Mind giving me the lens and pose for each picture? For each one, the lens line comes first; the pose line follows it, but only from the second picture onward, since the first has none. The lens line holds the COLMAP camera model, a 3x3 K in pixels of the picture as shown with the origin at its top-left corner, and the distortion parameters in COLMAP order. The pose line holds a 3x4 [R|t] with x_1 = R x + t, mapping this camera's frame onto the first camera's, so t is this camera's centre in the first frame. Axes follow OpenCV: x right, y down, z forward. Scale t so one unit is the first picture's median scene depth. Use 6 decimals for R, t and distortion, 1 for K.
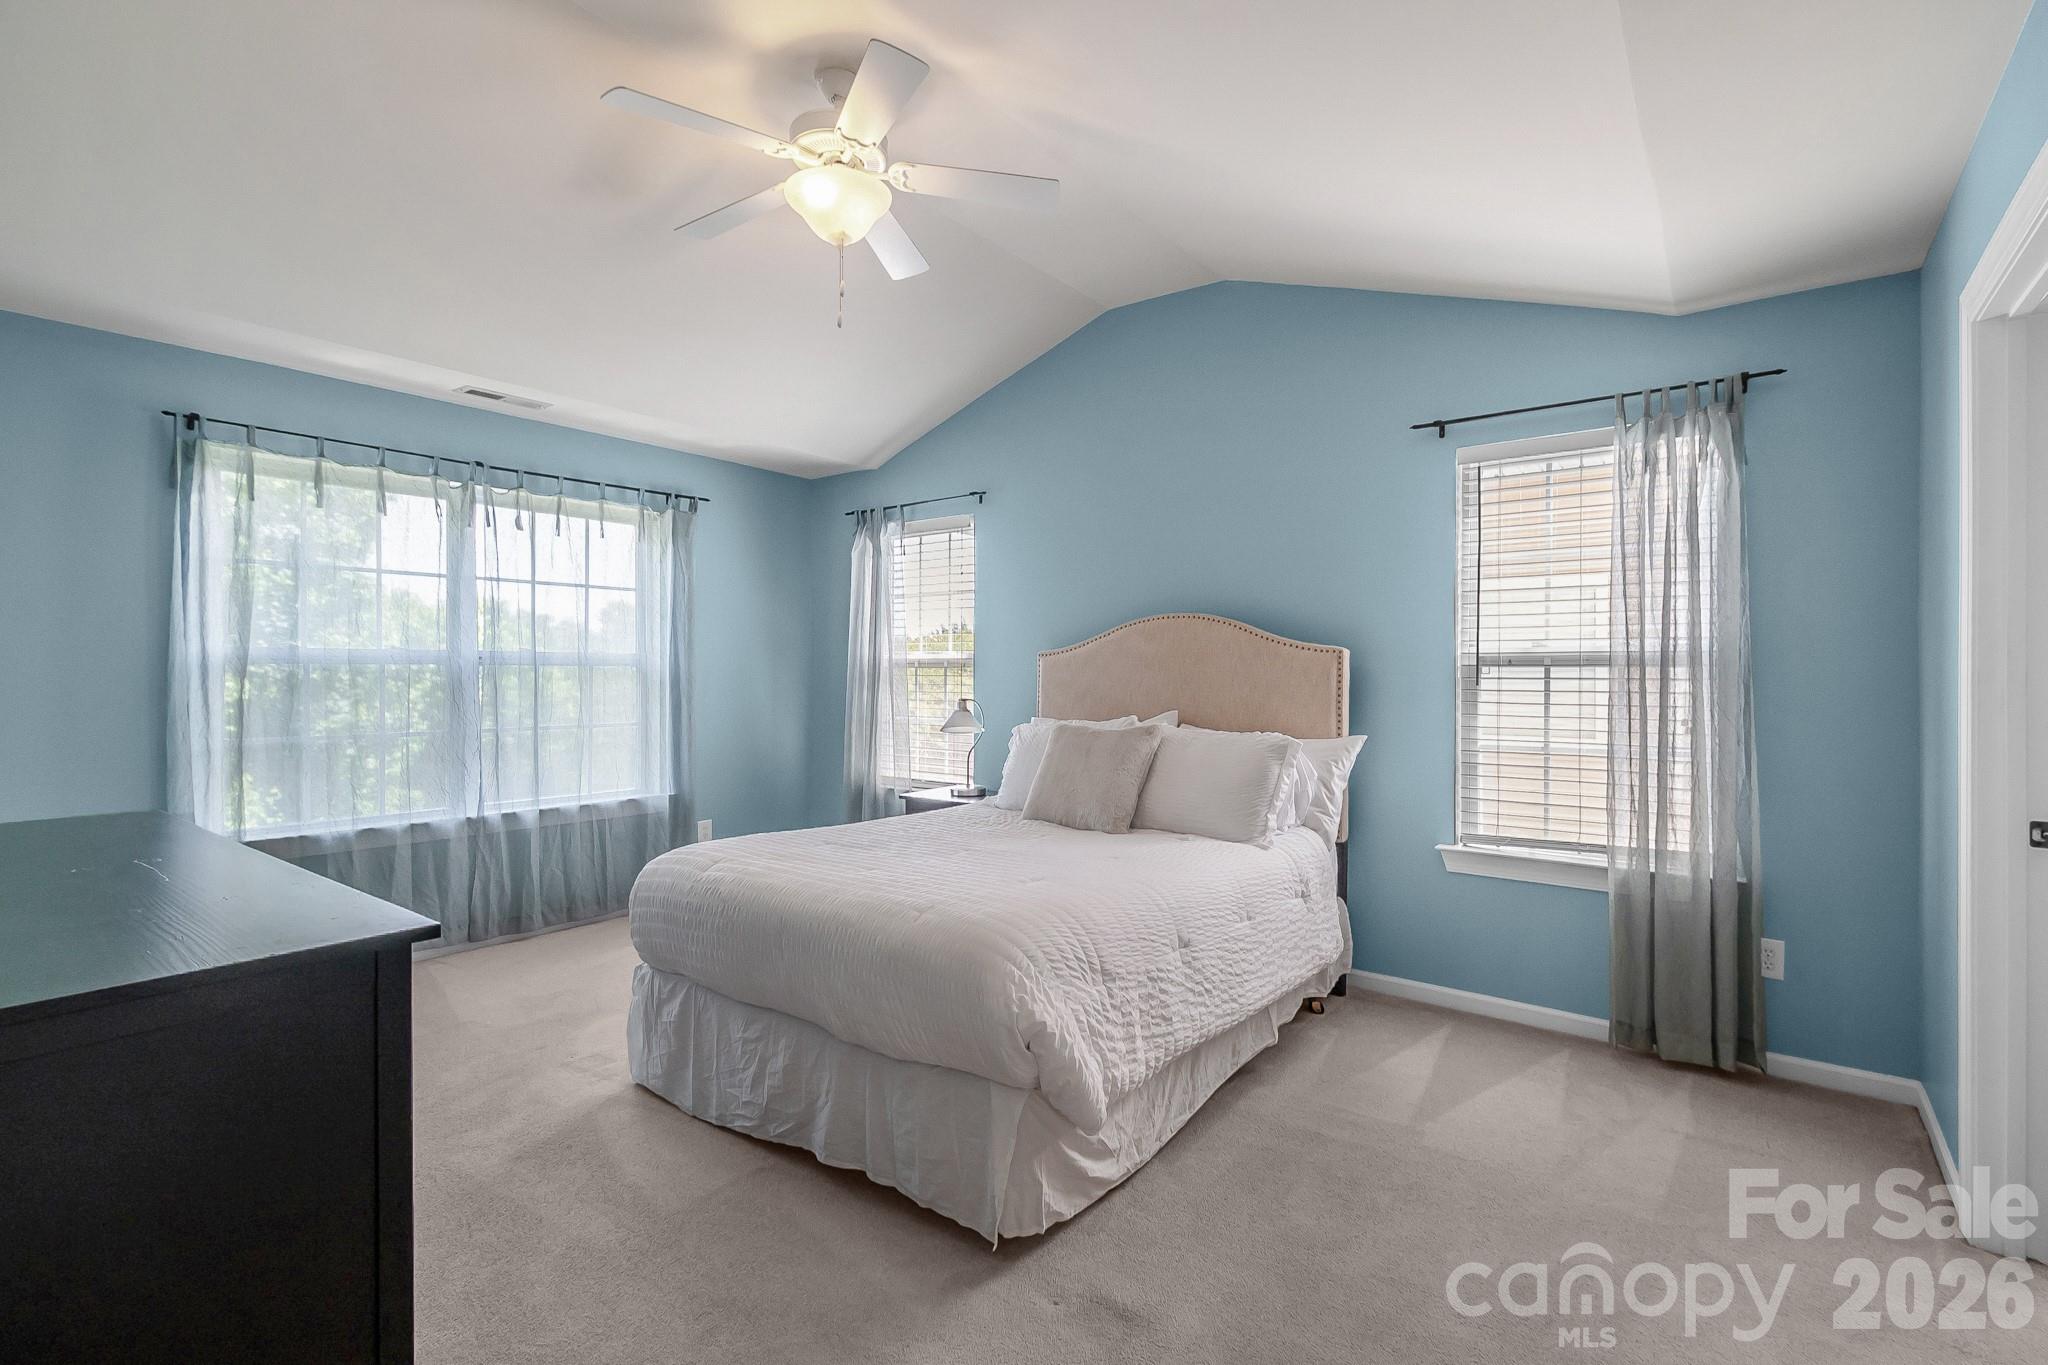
lens RADIAL K [[940.6, 0, 1054.1], [0, 940.6, 634.4], [0, 0, 1]] dist [0.004686, 0.000354]
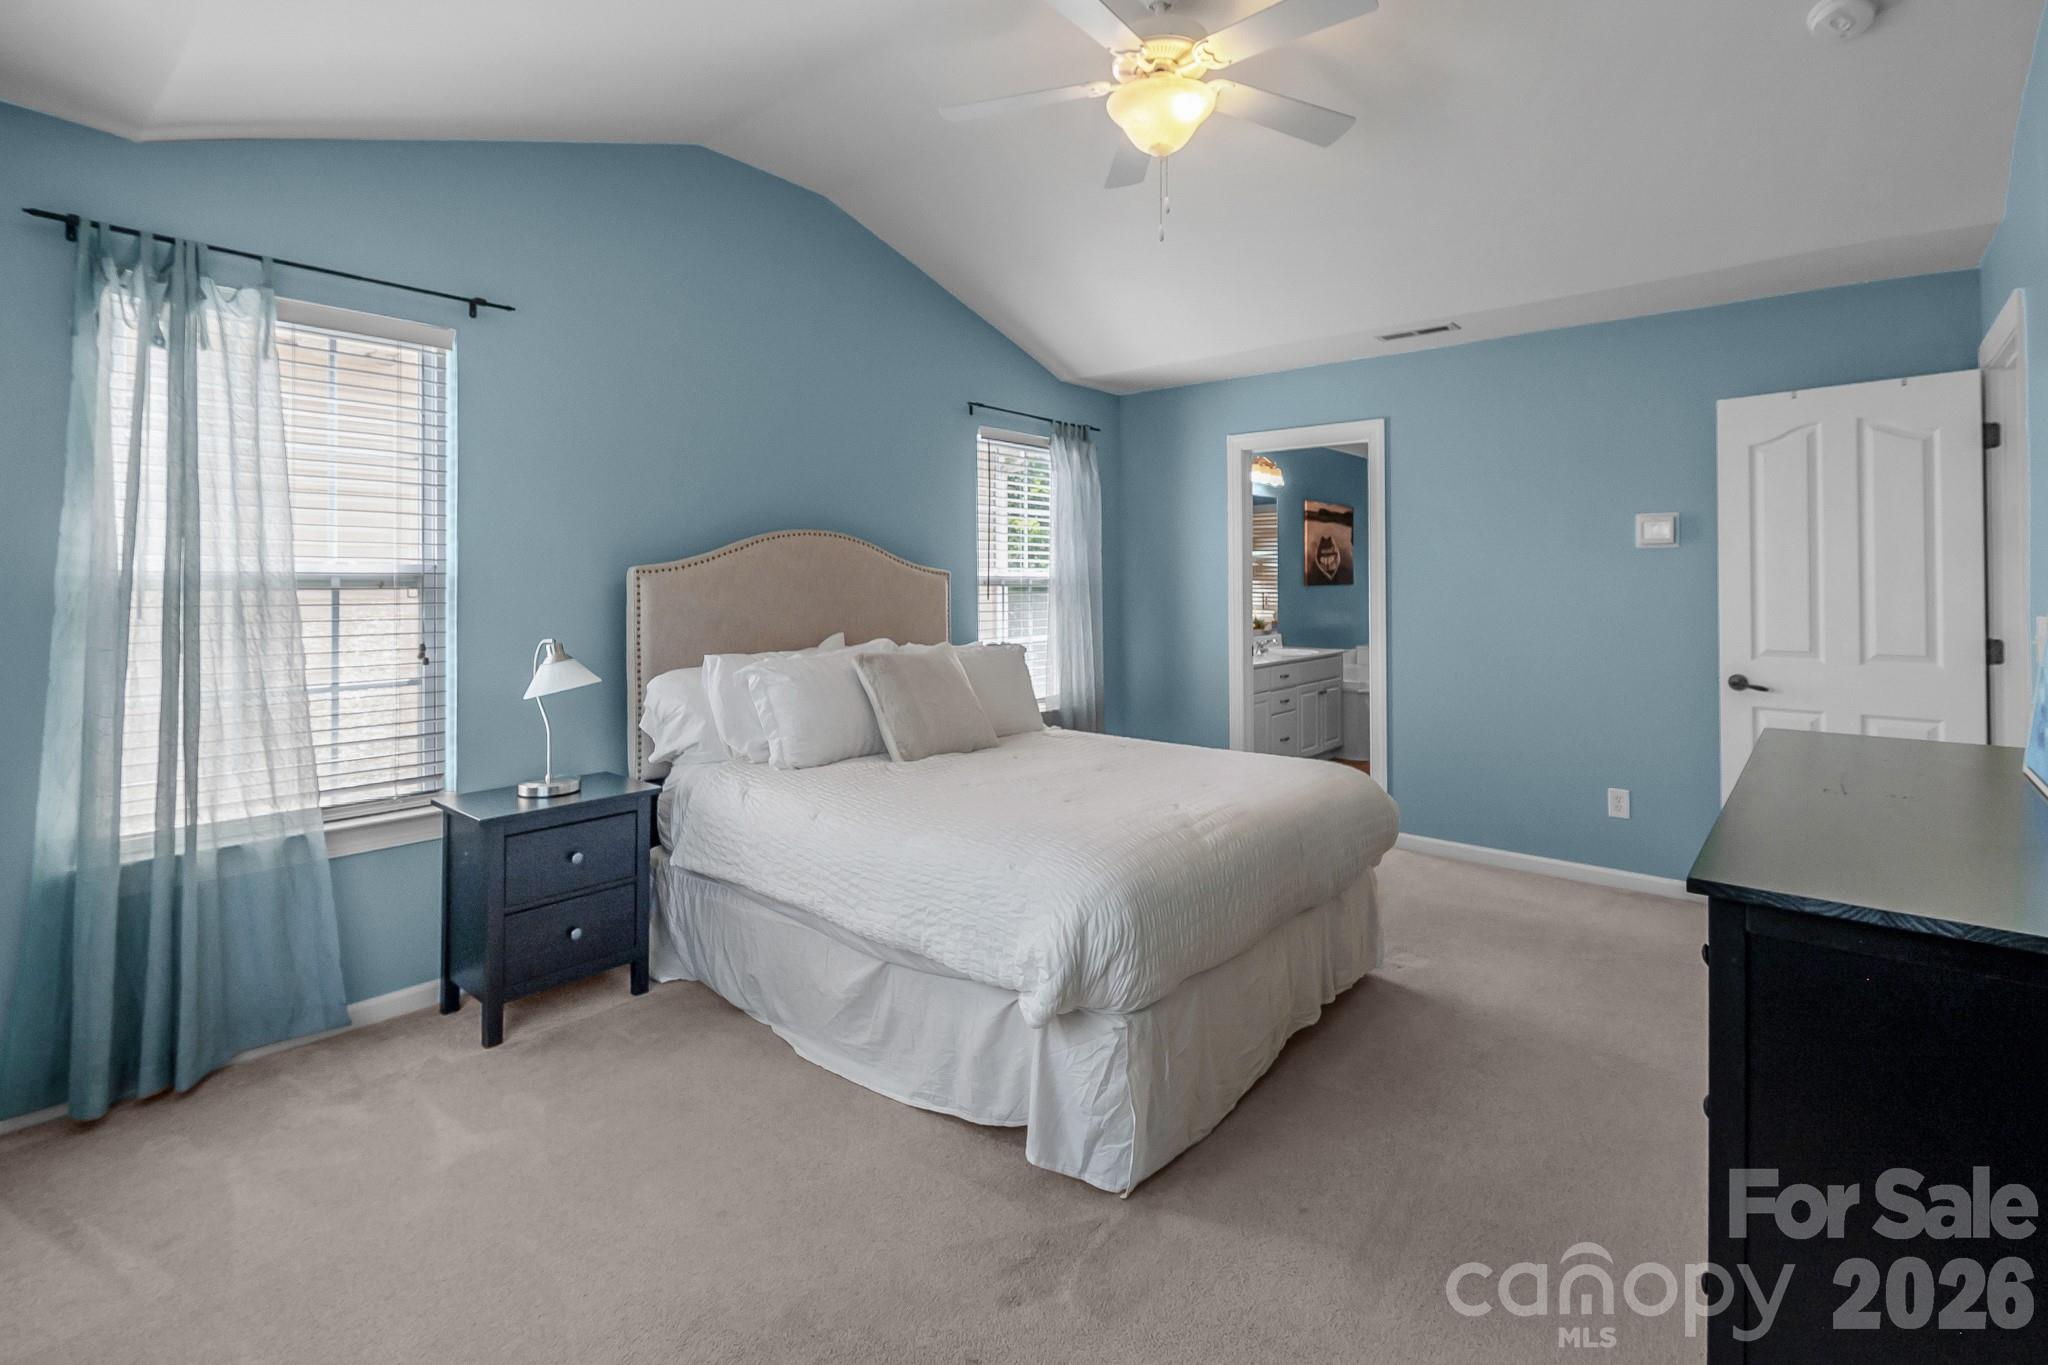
lens RADIAL K [[936.9, 0, 1027.5], [0, 936.9, 574.0], [0, 0, 1]] dist [0.002548, 0.000276]
pose [[0.068863, 0.014554, 0.997520, -0.594206], [-0.030403, 0.999460, -0.012483, 0.019845], [-0.997163, -0.029468, 0.069269, 0.548033]]
